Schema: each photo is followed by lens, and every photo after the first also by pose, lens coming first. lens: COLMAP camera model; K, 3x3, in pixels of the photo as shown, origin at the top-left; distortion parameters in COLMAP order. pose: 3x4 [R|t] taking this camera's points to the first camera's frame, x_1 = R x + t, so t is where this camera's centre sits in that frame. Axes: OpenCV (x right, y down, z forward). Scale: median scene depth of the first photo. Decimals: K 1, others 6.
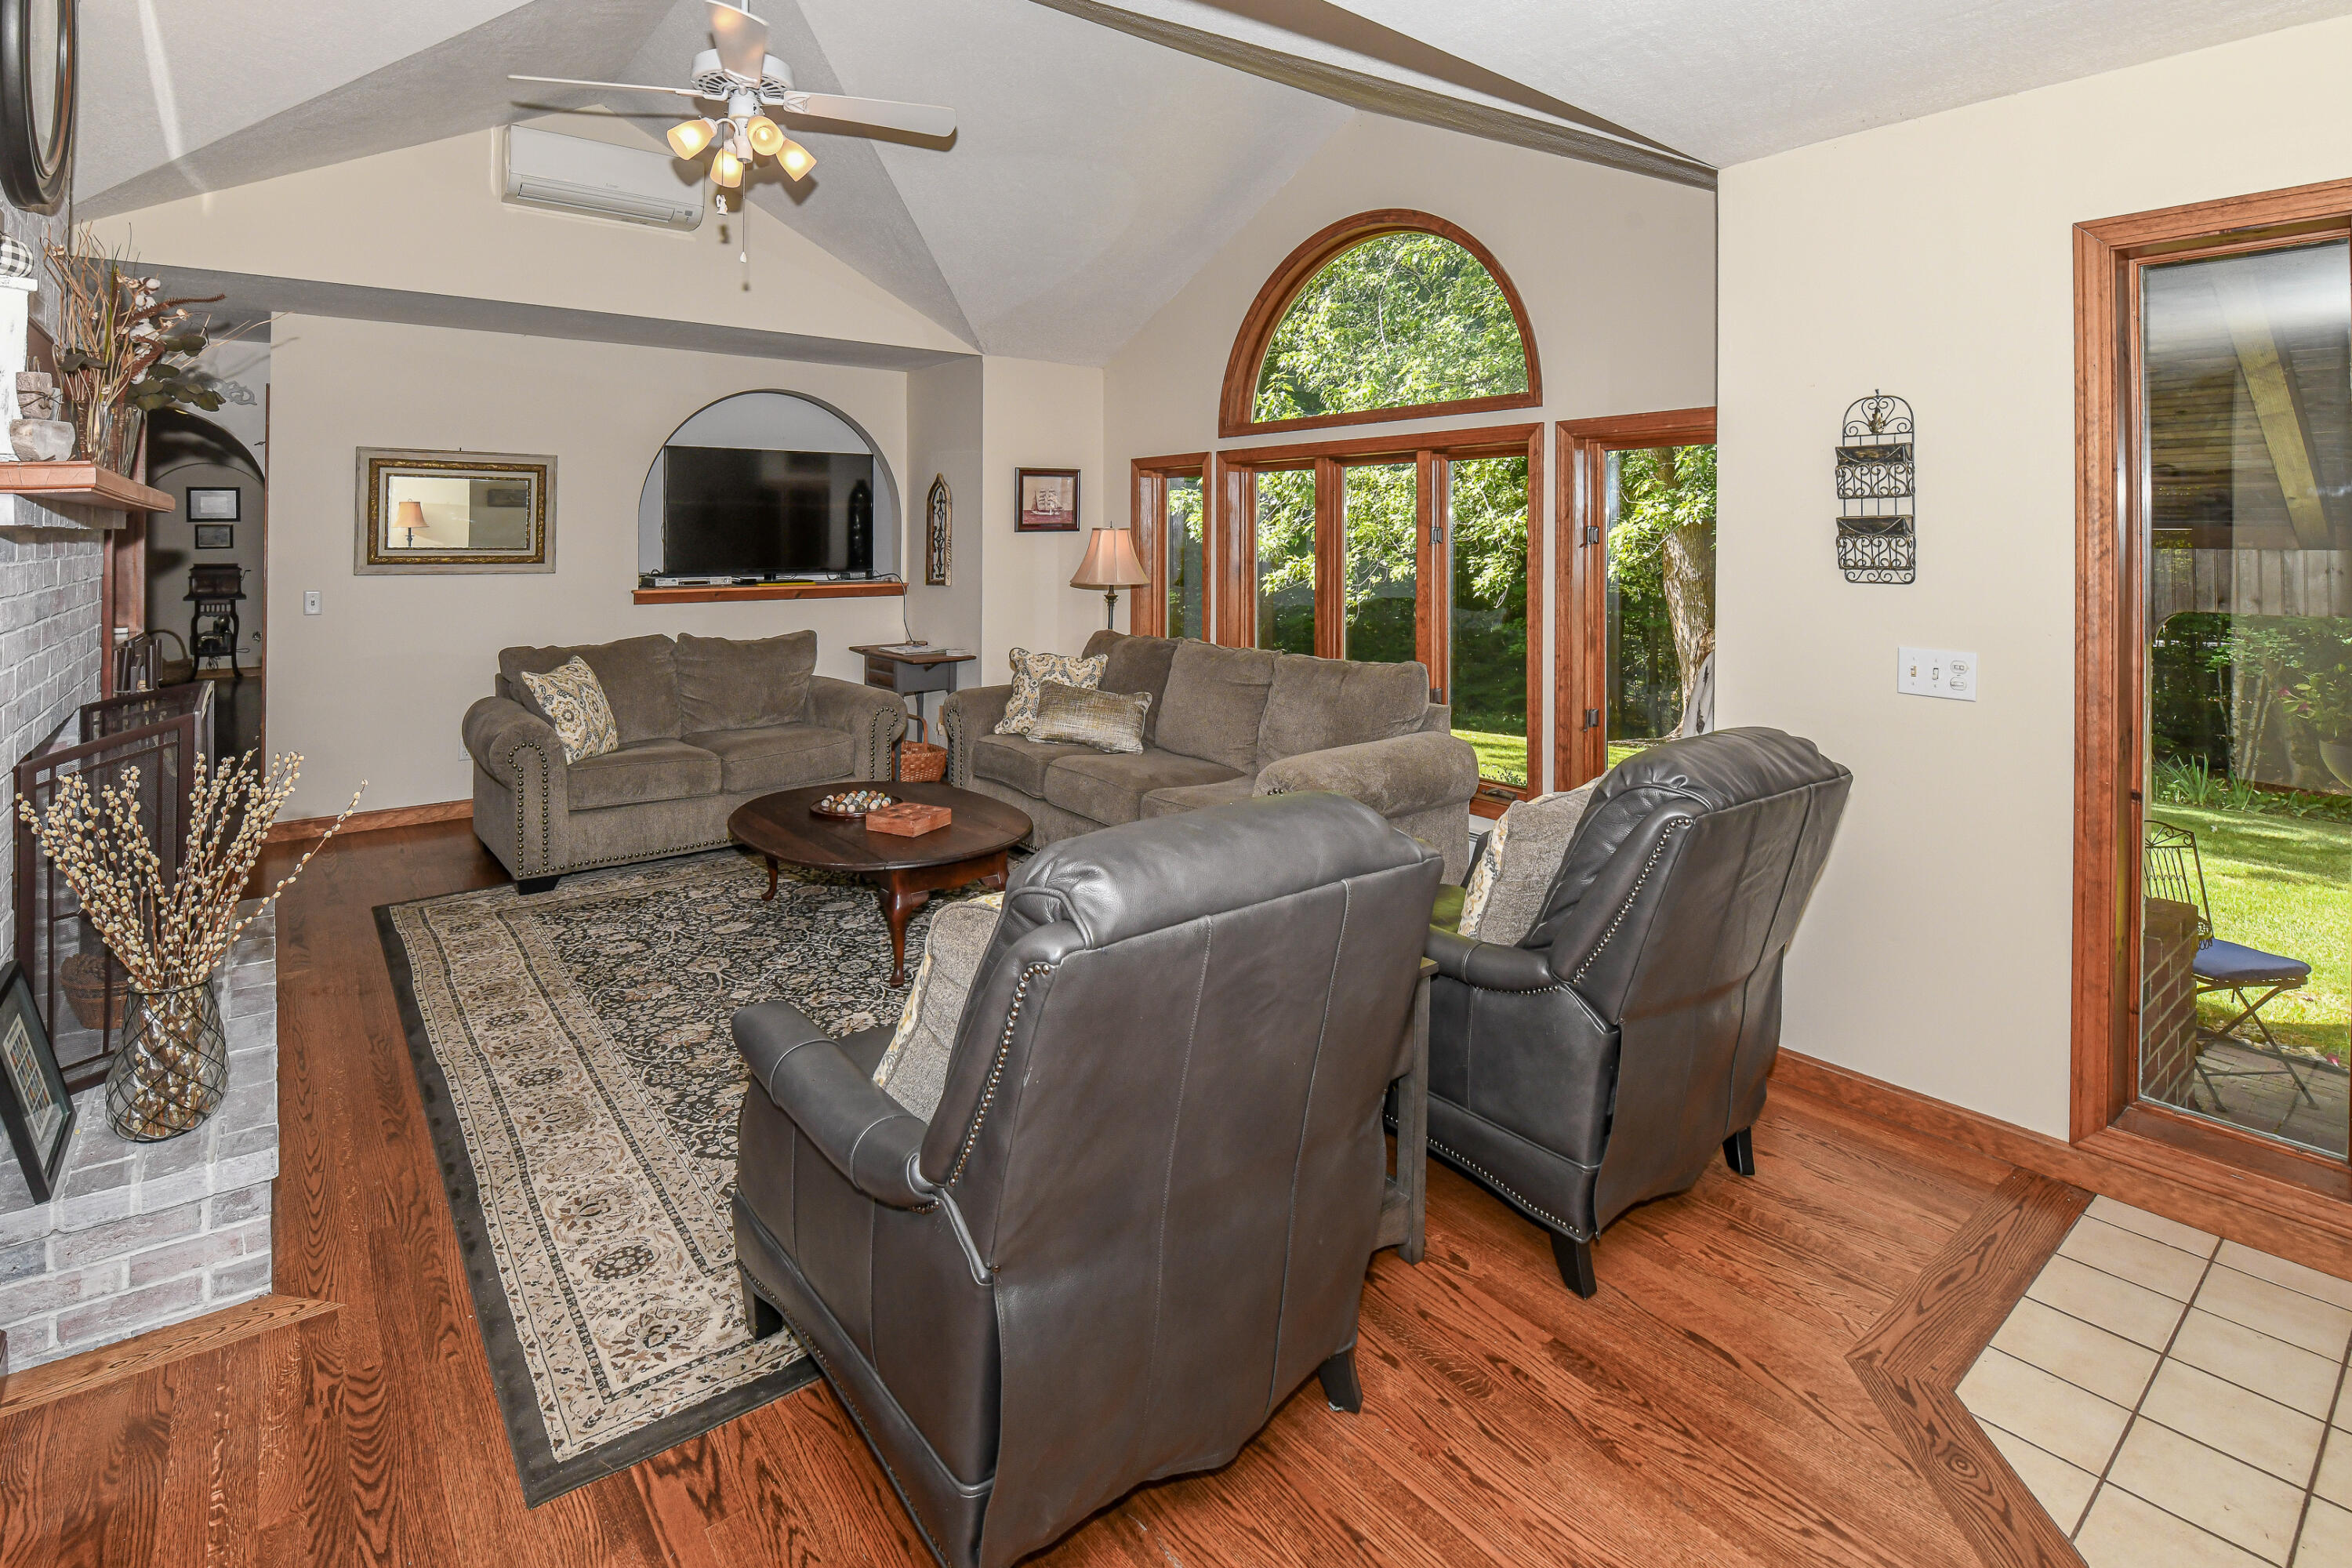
lens RADIAL K [[1136.7, 0, 1156.0], [0, 1136.7, 527.2], [0, 0, 1]] dist [-0.007156, -0.004957]
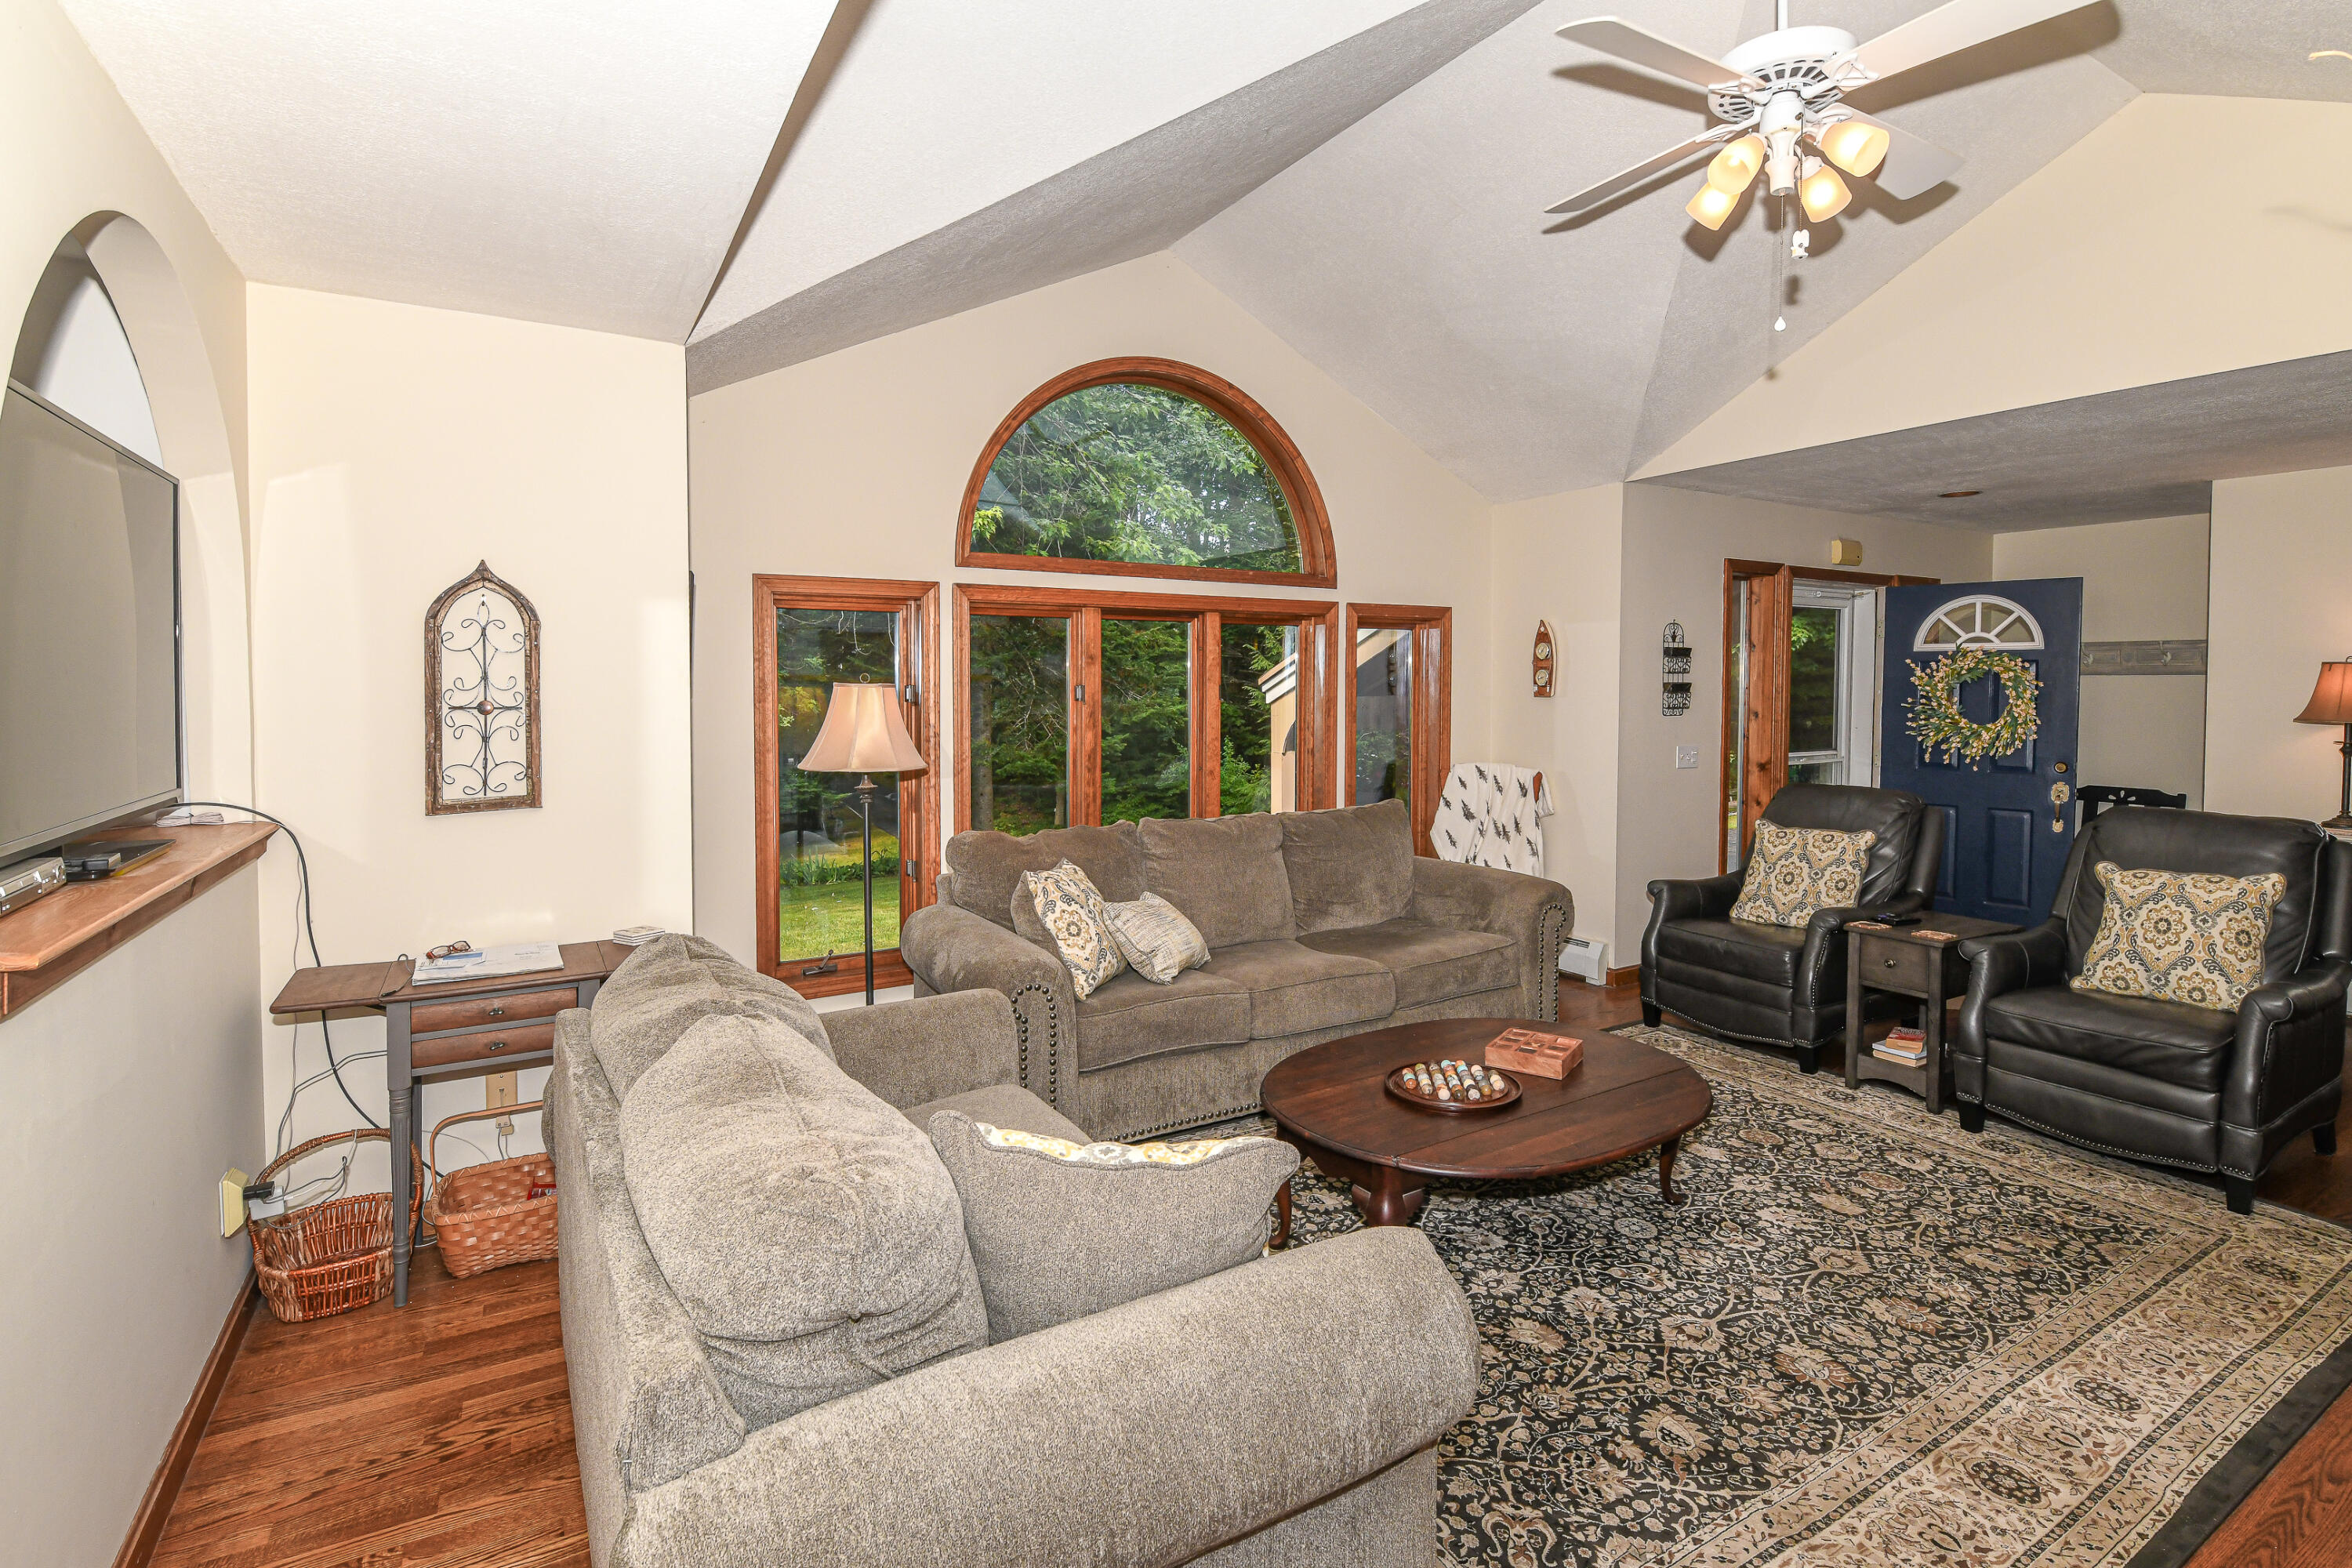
lens RADIAL K [[1136.7, 0, 1229.1], [0, 1136.7, 713.8], [0, 0, 1]] dist [-0.007156, -0.004957]
pose [[0.106582, -0.026539, 0.993950, -0.770175], [-0.006875, 0.999600, 0.027427, -0.002449], [-0.994280, -0.009756, 0.106357, 0.839477]]
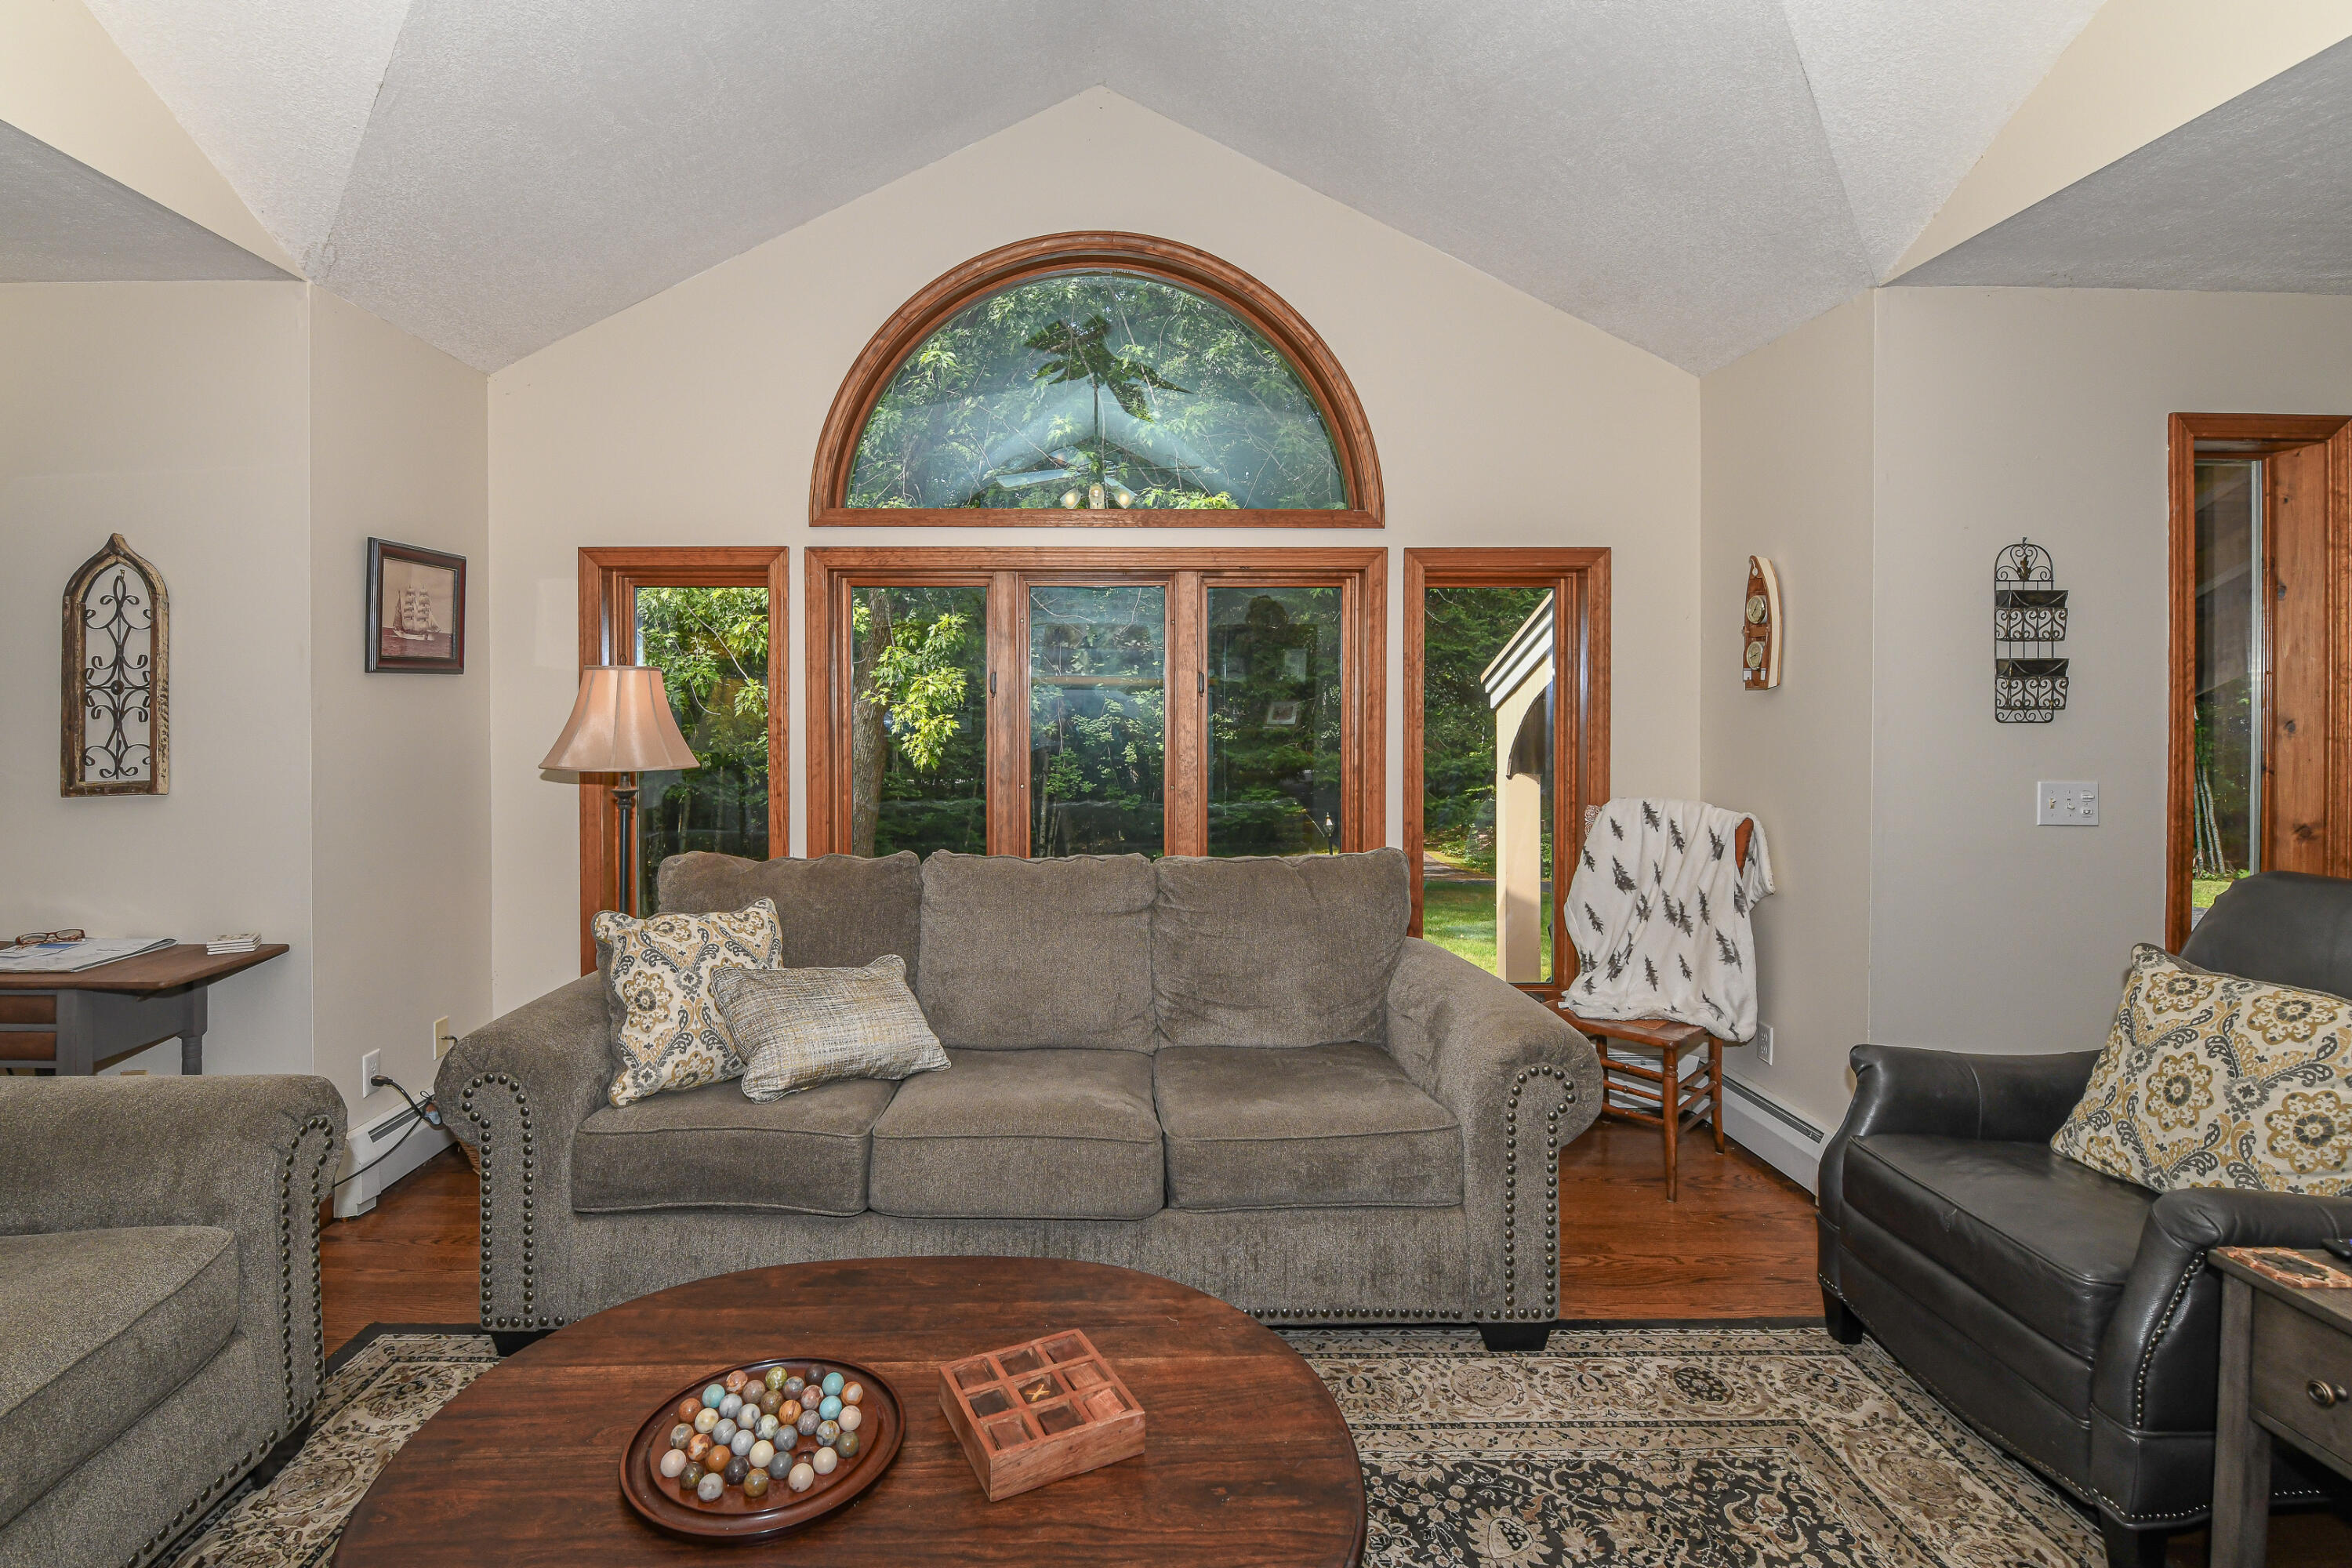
lens RADIAL K [[1136.7, 0, 1127.4], [0, 1136.7, 689.2], [0, 0, 1]] dist [-0.007156, -0.004957]
pose [[0.611115, 0.006219, 0.791517, -0.368610], [-0.004625, 0.999980, -0.004286, 0.014007], [-0.791528, -0.001041, 0.611132, 0.547062]]
